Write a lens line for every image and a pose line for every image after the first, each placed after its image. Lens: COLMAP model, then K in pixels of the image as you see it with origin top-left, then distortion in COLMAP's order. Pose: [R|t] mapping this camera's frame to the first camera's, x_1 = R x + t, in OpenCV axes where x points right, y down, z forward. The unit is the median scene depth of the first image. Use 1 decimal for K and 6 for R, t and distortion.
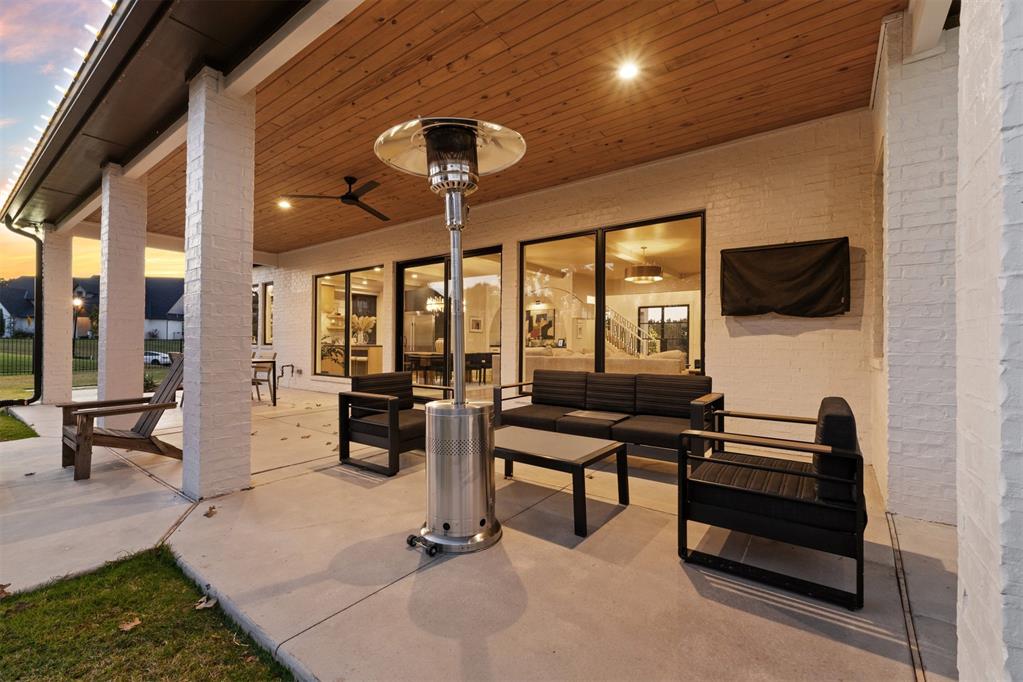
lens RADIAL K [[425.1, 0, 512.5], [0, 425.1, 338.6], [0, 0, 1]] dist [0.000788, 0.000176]
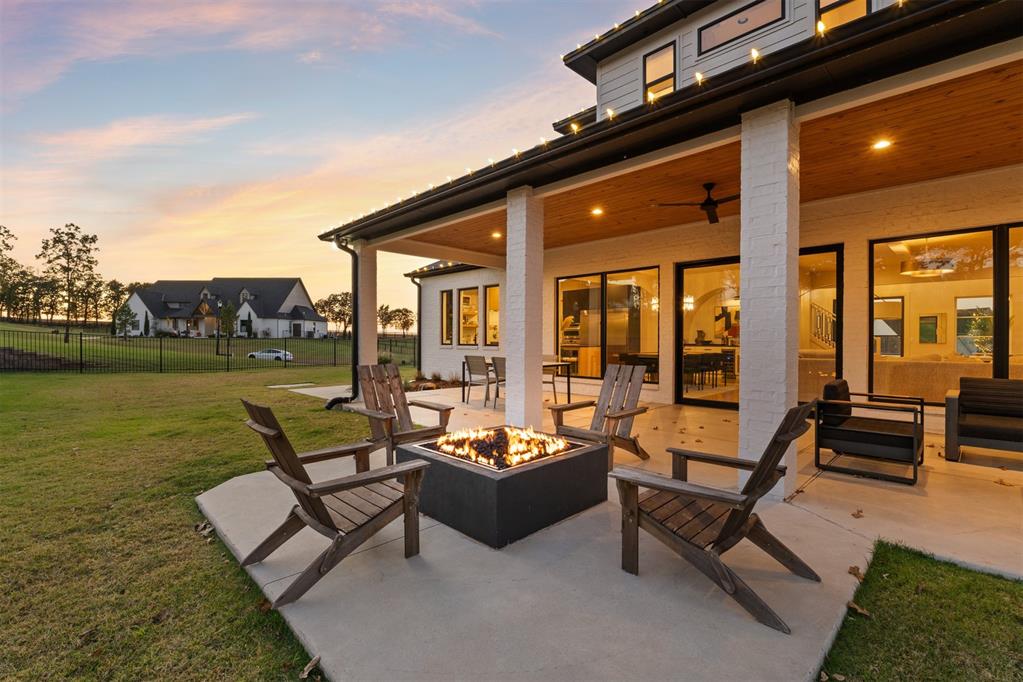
lens RADIAL K [[457.4, 0, 511.5], [0, 457.4, 341.0], [0, 0, 1]] dist [-0.009593, -0.000448]
pose [[0.986904, -0.005310, -0.161223, -0.508904], [0.008088, 0.999830, 0.016578, -0.021551], [0.161108, -0.017665, 0.986779, -0.109182]]
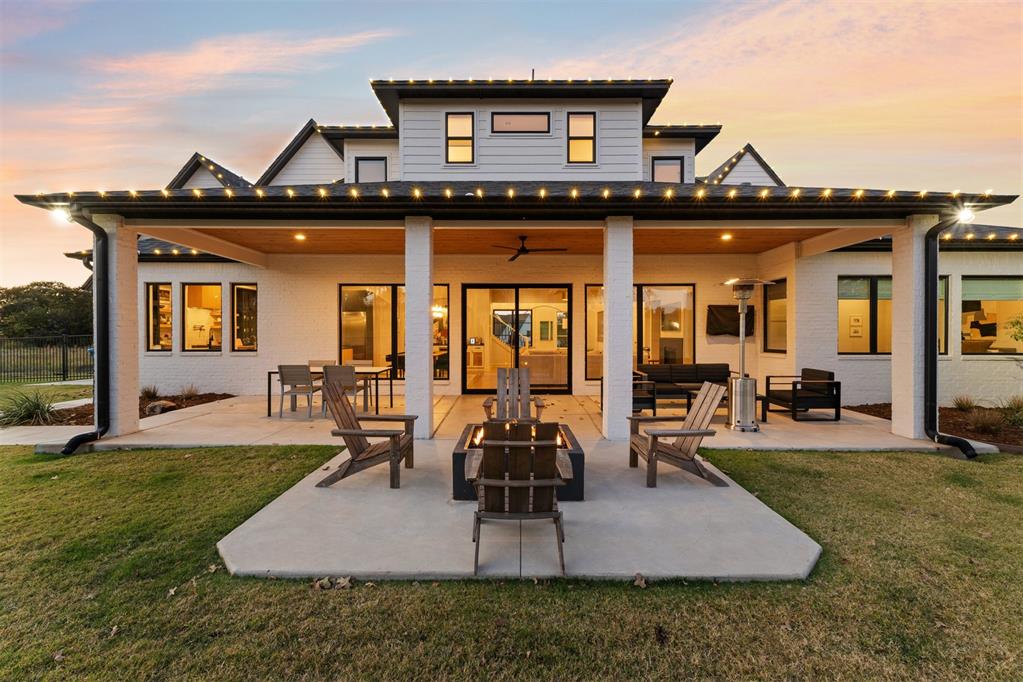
lens RADIAL K [[425.1, 0, 512.5], [0, 425.1, 338.6], [0, 0, 1]] dist [0.000788, 0.000176]
pose [[0.805852, -0.013299, 0.591967, -0.949347], [-0.000924, 0.999718, 0.023717, -0.051118], [-0.592116, -0.019659, 0.805613, -0.101589]]
